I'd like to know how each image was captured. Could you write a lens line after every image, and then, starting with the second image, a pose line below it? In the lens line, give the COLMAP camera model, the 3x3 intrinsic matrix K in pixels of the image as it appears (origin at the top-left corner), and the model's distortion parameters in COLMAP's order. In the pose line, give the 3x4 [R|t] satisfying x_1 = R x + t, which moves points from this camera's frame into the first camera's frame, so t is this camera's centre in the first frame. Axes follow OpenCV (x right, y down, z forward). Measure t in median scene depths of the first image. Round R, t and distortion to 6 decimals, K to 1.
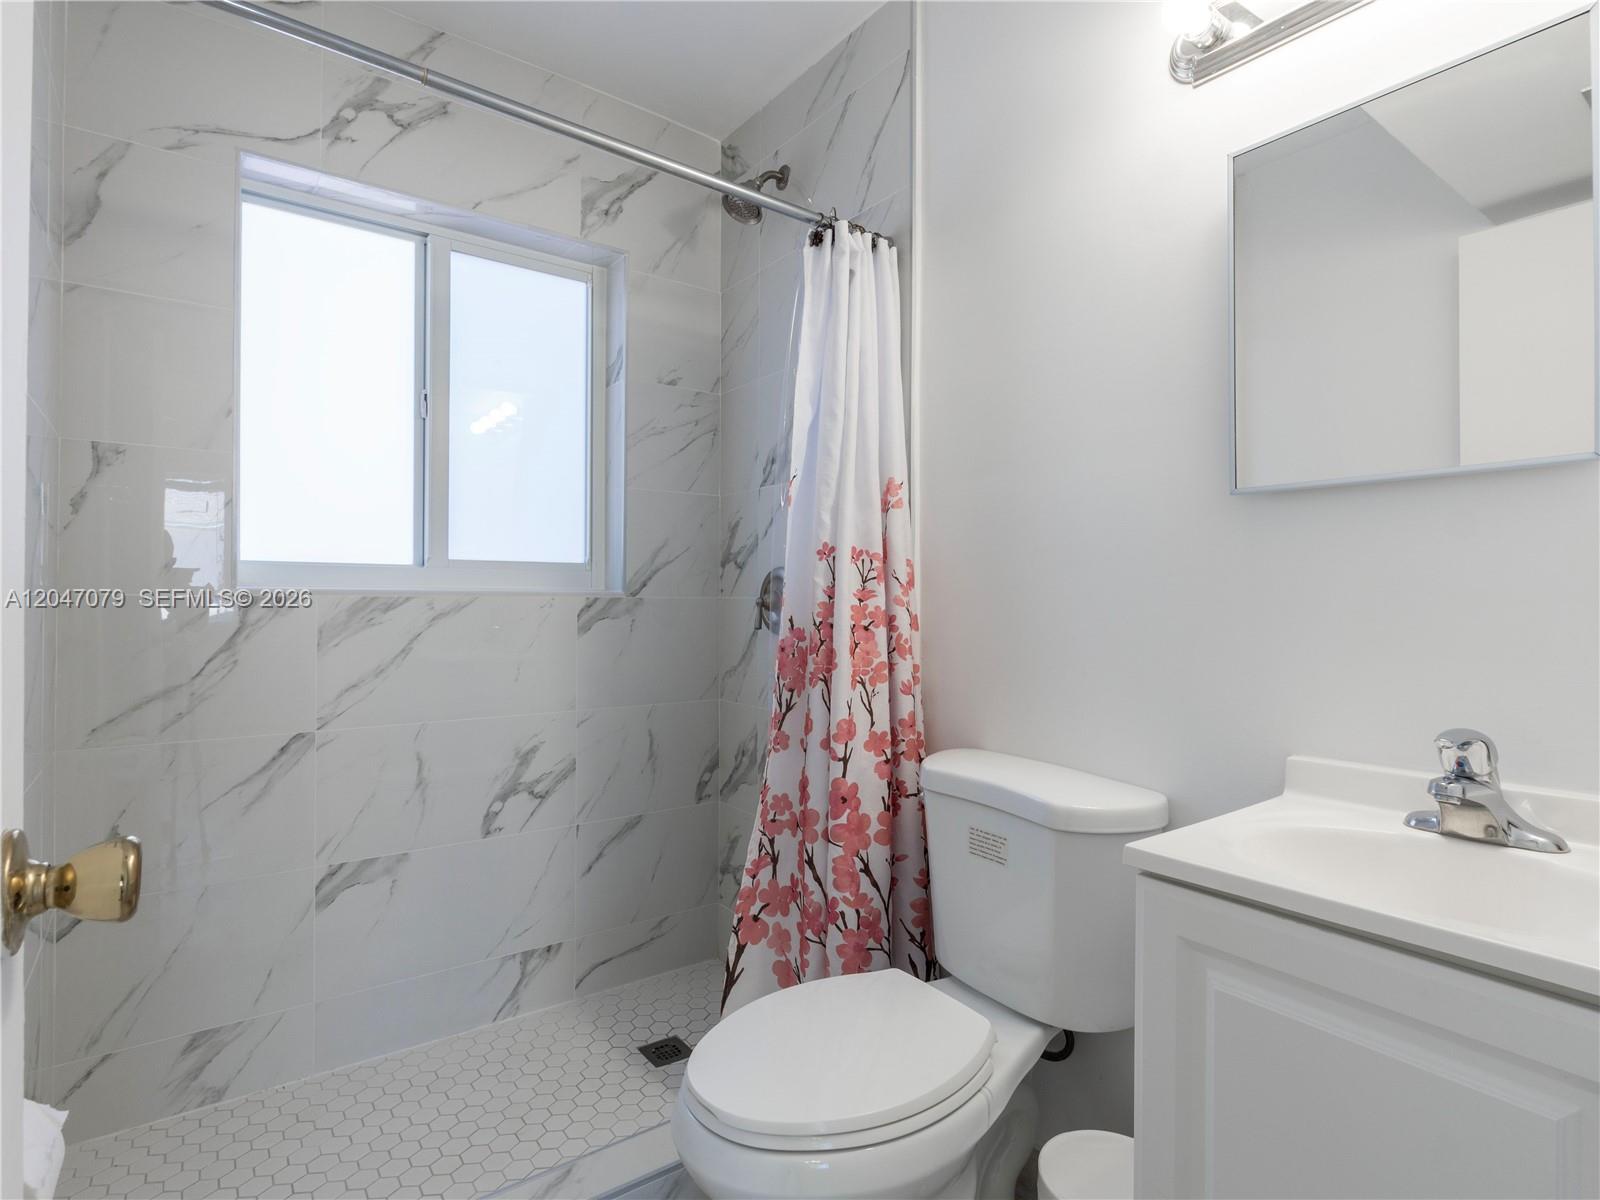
lens RADIAL K [[830.2, 0, 798.7], [0, 830.2, 596.0], [0, 0, 1]] dist [-0.005687, 0.000598]
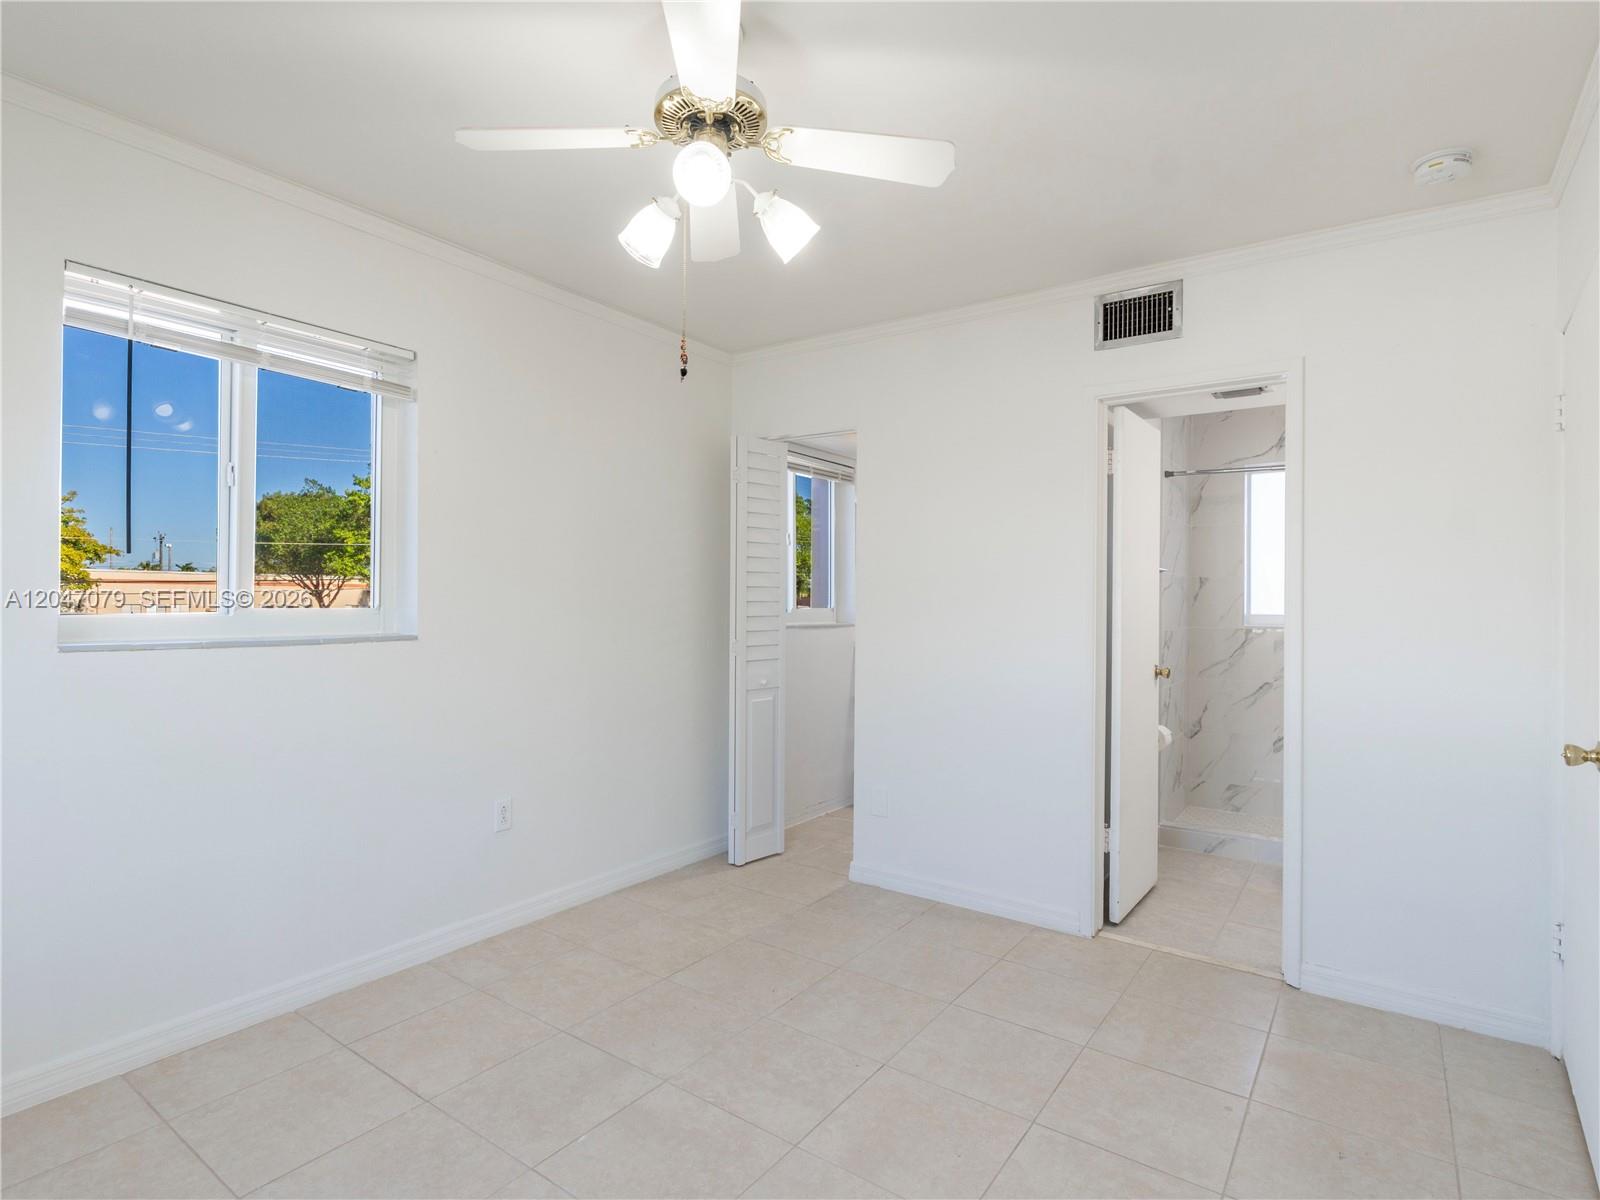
lens RADIAL K [[830.2, 0, 798.7], [0, 830.2, 596.0], [0, 0, 1]] dist [-0.005687, 0.000598]
pose [[0.315096, -0.007964, -0.949026, 1.215345], [-0.003432, 0.999949, -0.009531, -0.064133], [0.949054, 0.006260, 0.315052, -1.049409]]
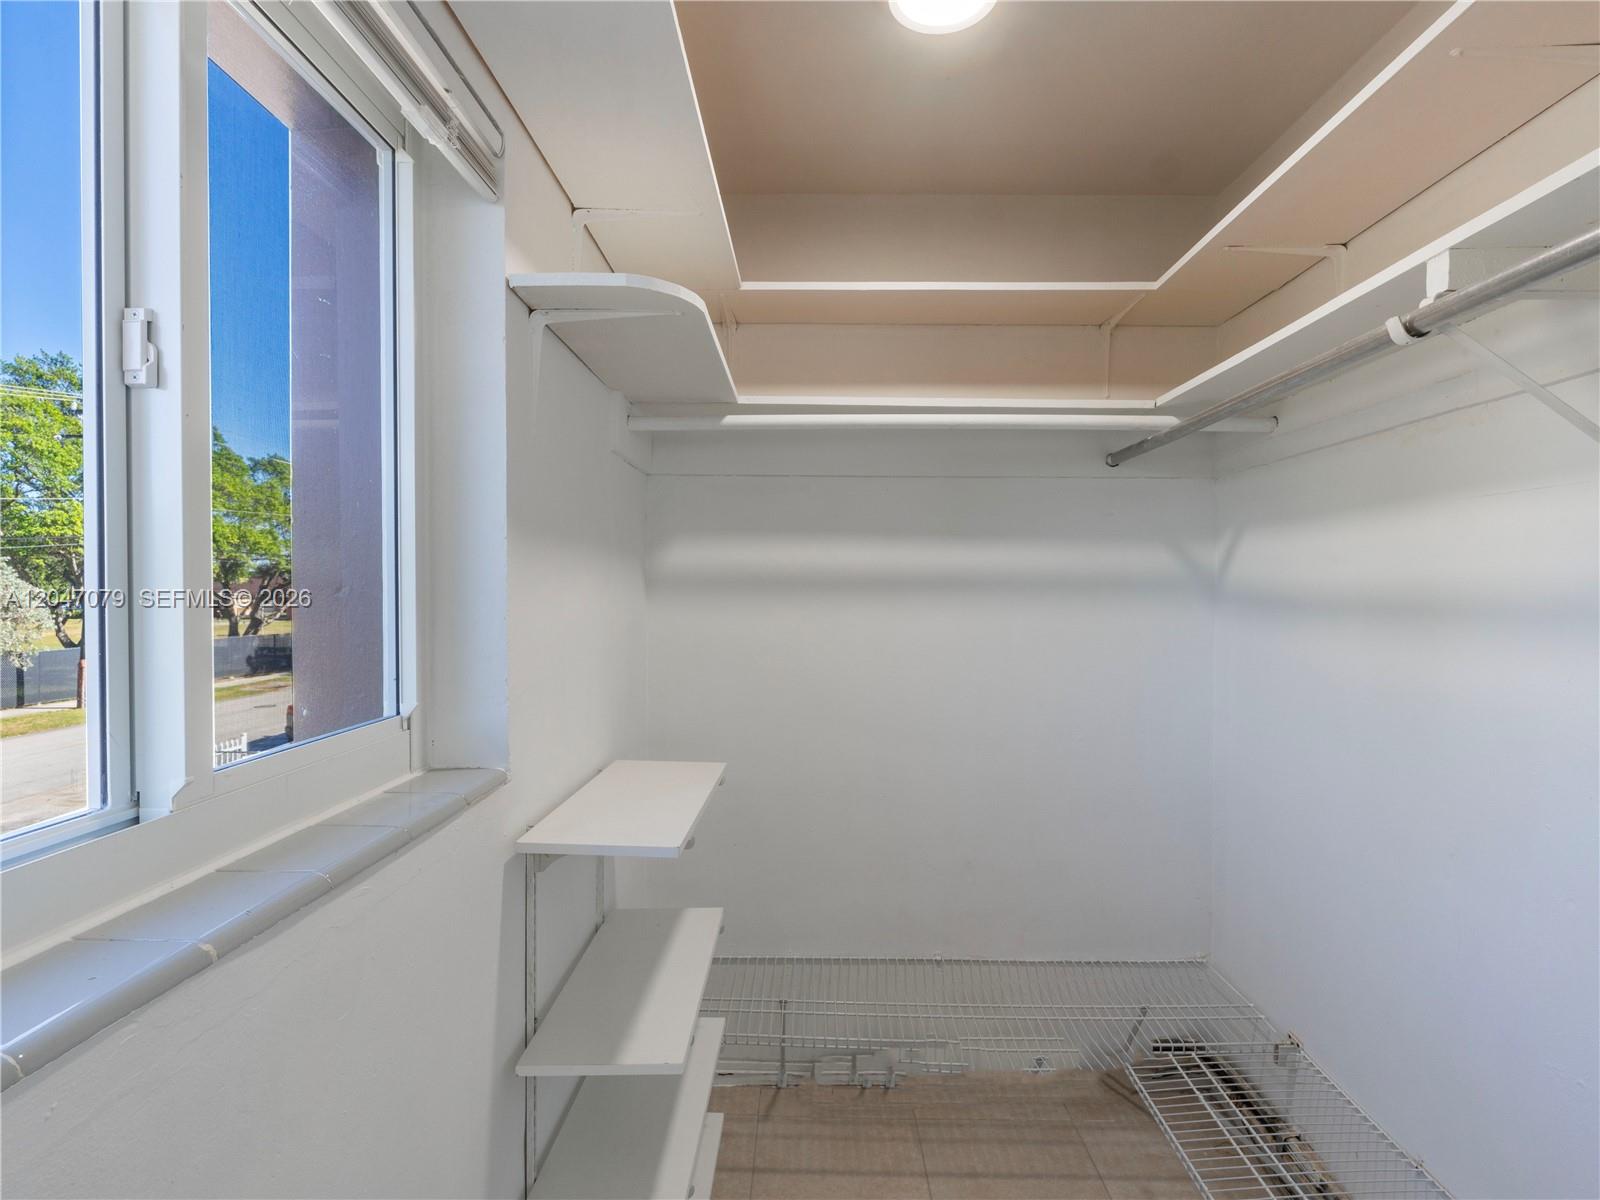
lens RADIAL K [[830.2, 0, 798.7], [0, 830.2, 596.0], [0, 0, 1]] dist [-0.005687, 0.000598]
pose [[0.794132, 0.005501, -0.607721, -0.517975], [0.003373, 0.999904, 0.013459, -0.142398], [0.607736, -0.012738, 0.794037, -0.472984]]
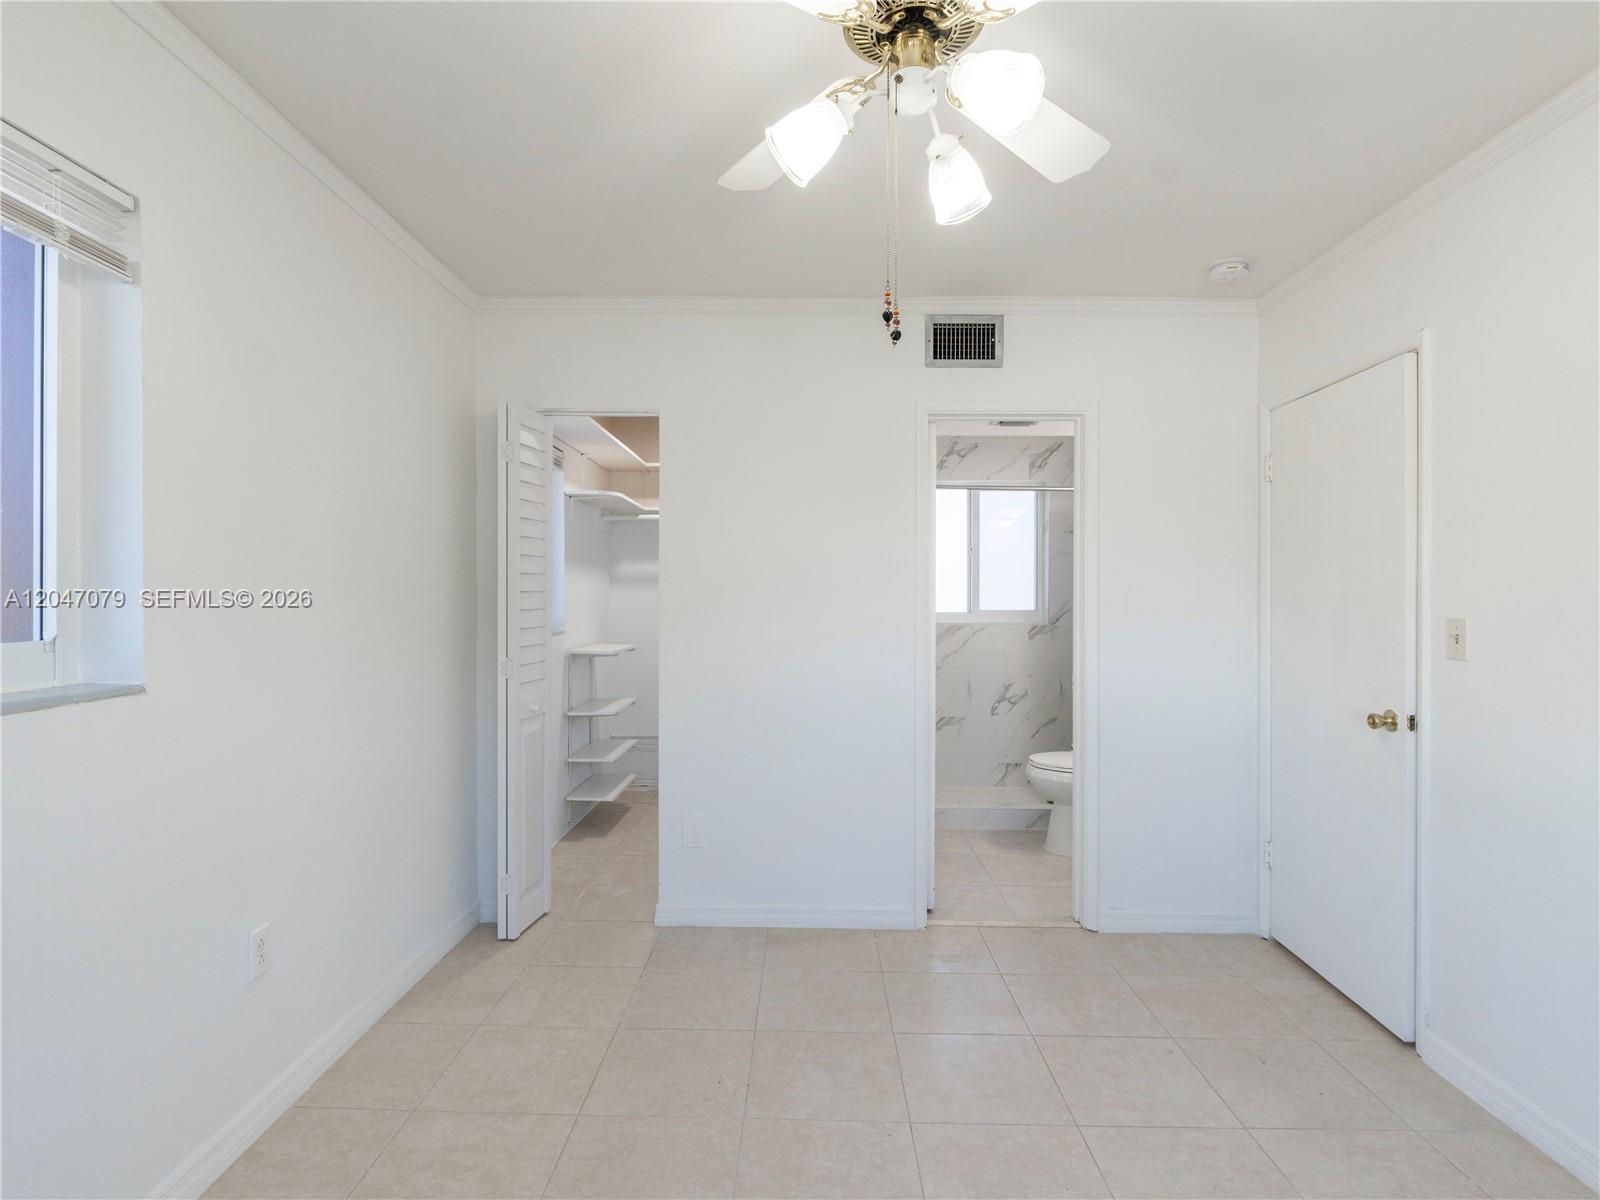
lens RADIAL K [[830.2, 0, 798.7], [0, 830.2, 596.0], [0, 0, 1]] dist [-0.005687, 0.000598]
pose [[0.799593, -0.001925, -0.600540, 0.710401], [0.002884, 0.999996, 0.000634, -0.093942], [0.600536, -0.002239, 0.799595, -1.468174]]
